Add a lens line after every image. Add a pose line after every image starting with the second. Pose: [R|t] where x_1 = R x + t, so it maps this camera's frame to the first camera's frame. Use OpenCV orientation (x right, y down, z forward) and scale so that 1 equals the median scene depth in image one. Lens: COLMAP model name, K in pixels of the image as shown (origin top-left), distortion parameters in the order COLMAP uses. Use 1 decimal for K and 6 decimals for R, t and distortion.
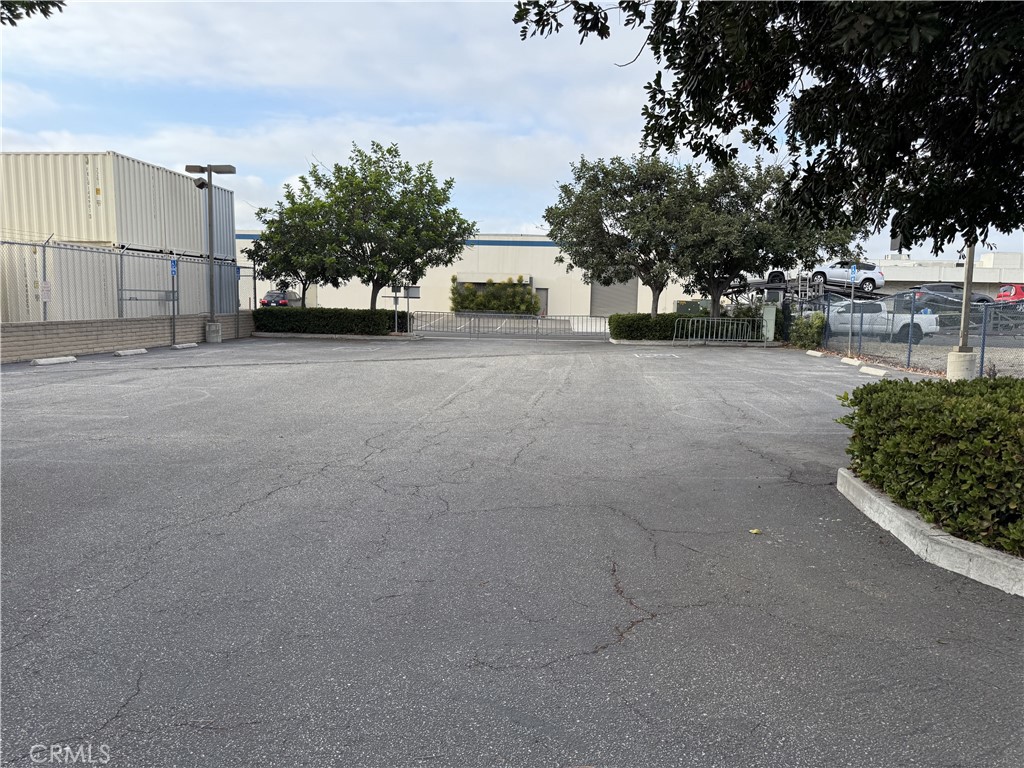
lens RADIAL K [[758.0, 0, 512.0], [0, 758.0, 384.0], [0, 0, 1]] dist [0.003794, -0.008063]
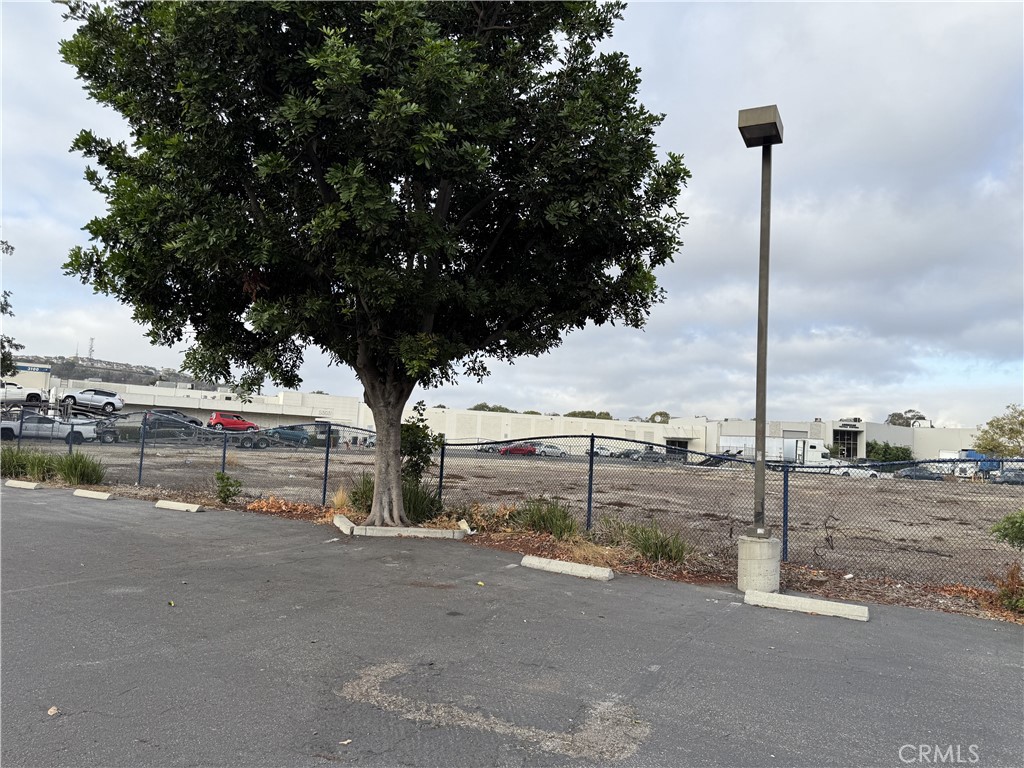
lens RADIAL K [[758.0, 0, 512.0], [0, 758.0, 384.0], [0, 0, 1]] dist [0.003794, -0.008063]
pose [[0.807780, 0.071145, 0.585175, 0.383411], [0.022816, 0.988173, -0.151637, 0.096737], [-0.589043, 0.135840, 0.796603, -0.944776]]
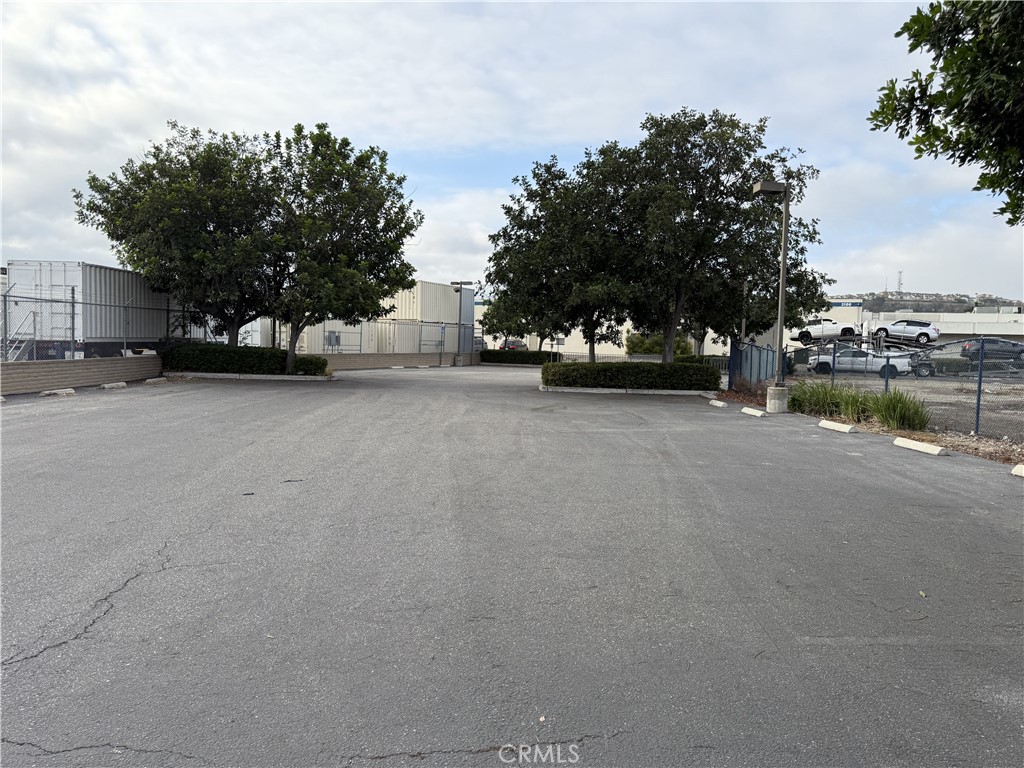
lens RADIAL K [[758.0, 0, 512.0], [0, 758.0, 384.0], [0, 0, 1]] dist [0.003794, -0.008063]
pose [[0.938584, 0.027386, -0.343963, 0.398377], [-0.047514, 0.997607, -0.050225, 0.081005], [0.341764, 0.063484, 0.937639, -0.776476]]
